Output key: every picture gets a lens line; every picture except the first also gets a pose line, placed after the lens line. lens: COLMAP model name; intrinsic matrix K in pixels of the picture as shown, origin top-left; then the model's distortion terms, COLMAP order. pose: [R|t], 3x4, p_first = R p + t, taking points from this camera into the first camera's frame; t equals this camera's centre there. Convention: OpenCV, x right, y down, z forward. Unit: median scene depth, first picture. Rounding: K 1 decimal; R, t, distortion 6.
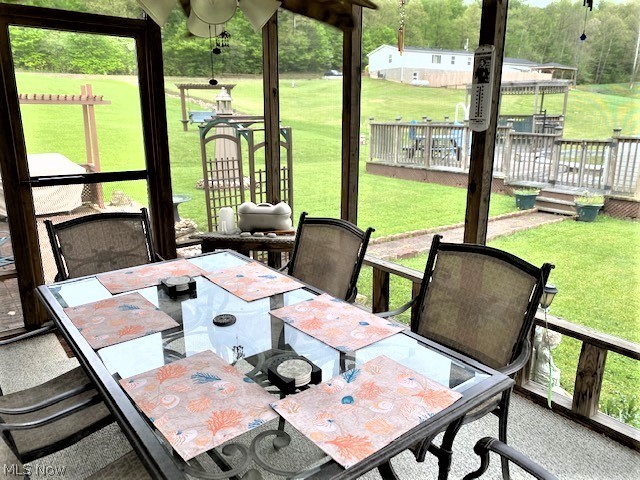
lens RADIAL K [[486.2, 0, 320.5], [0, 486.2, 238.7], [0, 0, 1]] dist [0.001977, -0.002708]
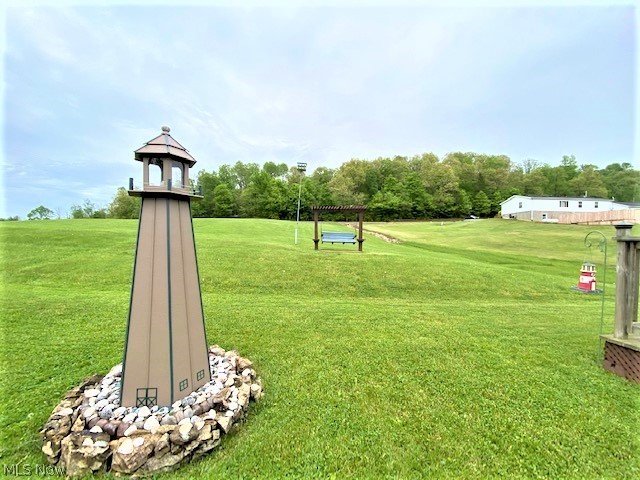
lens RADIAL K [[257.4, 0, 321.8], [0, 257.4, 242.4], [0, 0, 1]] dist [-0.002382, -0.000201]
pose [[0.879589, 0.011252, -0.475601, -0.003589], [-0.131911, 0.966290, -0.221097, -0.031732], [0.457081, 0.257212, 0.851422, 0.145362]]
